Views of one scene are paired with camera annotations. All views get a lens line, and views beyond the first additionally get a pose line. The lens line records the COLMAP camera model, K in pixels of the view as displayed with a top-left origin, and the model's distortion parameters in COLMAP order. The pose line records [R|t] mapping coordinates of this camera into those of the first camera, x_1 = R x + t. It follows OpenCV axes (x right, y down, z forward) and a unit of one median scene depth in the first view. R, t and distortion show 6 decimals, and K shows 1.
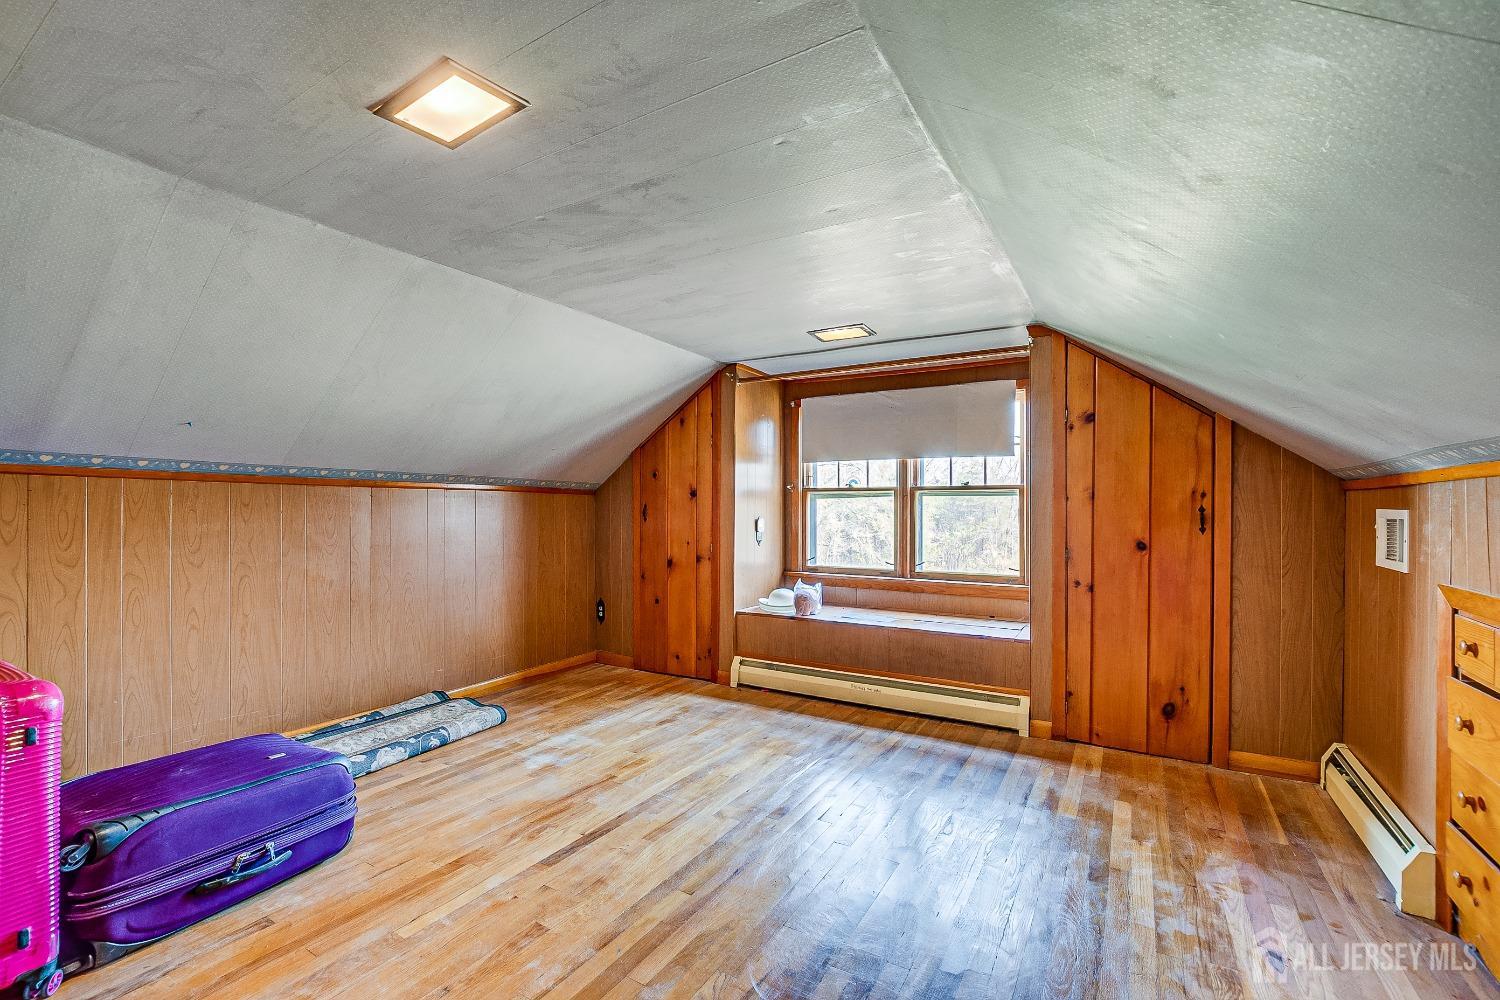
lens RADIAL K [[656.4, 0, 748.2], [0, 656.4, 503.0], [0, 0, 1]] dist [-0.023232, 0.001315]
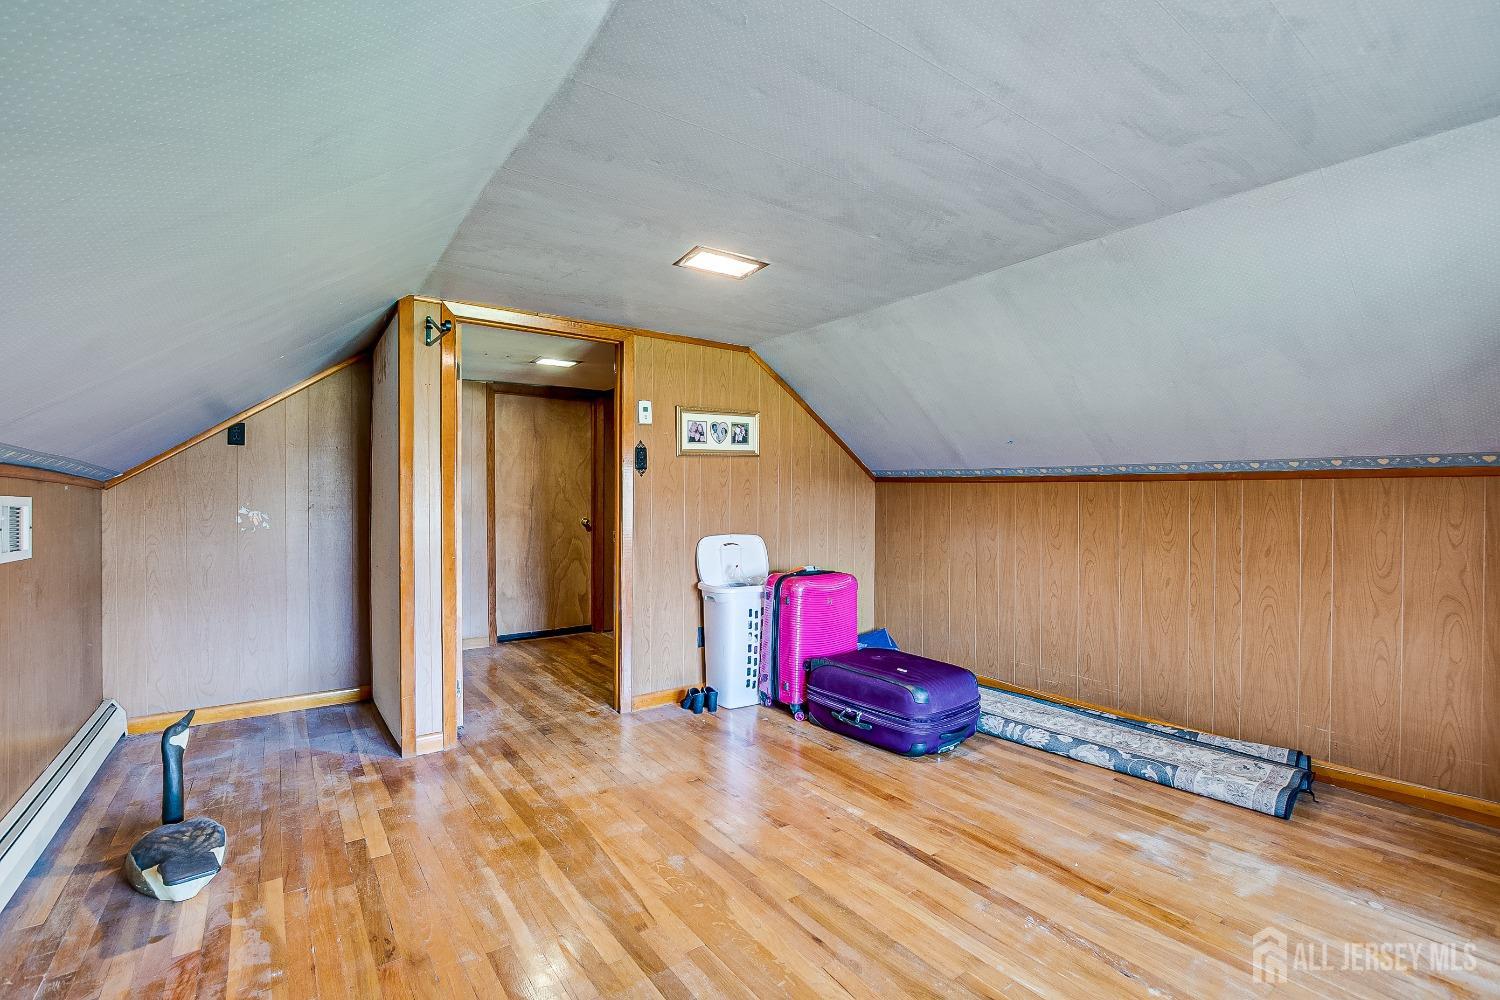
lens RADIAL K [[656.4, 0, 746.2], [0, 656.4, 494.9], [0, 0, 1]] dist [-0.023232, 0.001315]
pose [[-0.389900, -0.016523, -0.920709, 0.539114], [-0.003080, 0.999857, -0.016639, 0.012763], [0.920852, -0.003652, -0.389895, 0.856660]]
